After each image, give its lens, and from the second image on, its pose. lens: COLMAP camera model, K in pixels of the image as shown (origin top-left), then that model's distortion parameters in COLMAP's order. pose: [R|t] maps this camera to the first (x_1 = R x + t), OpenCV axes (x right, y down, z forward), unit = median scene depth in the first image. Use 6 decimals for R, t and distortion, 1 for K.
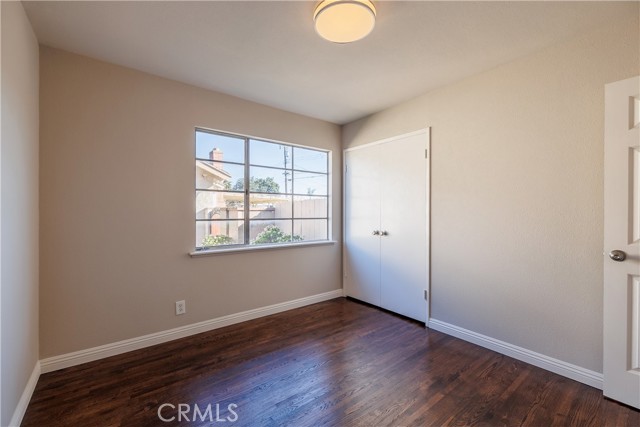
lens RADIAL K [[273.0, 0, 318.4], [0, 273.0, 214.0], [0, 0, 1]] dist [-0.005003, 0.000465]
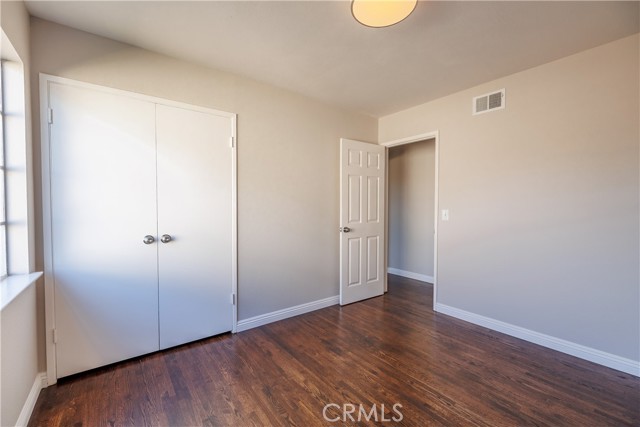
lens RADIAL K [[273.0, 0, 319.3], [0, 273.0, 210.5], [0, 0, 1]] dist [-0.005003, 0.000465]
pose [[-0.004810, -0.019009, 0.999808, -0.512039], [0.001624, 0.999818, 0.019017, -0.013843], [-0.999987, 0.001715, -0.004778, 0.726299]]
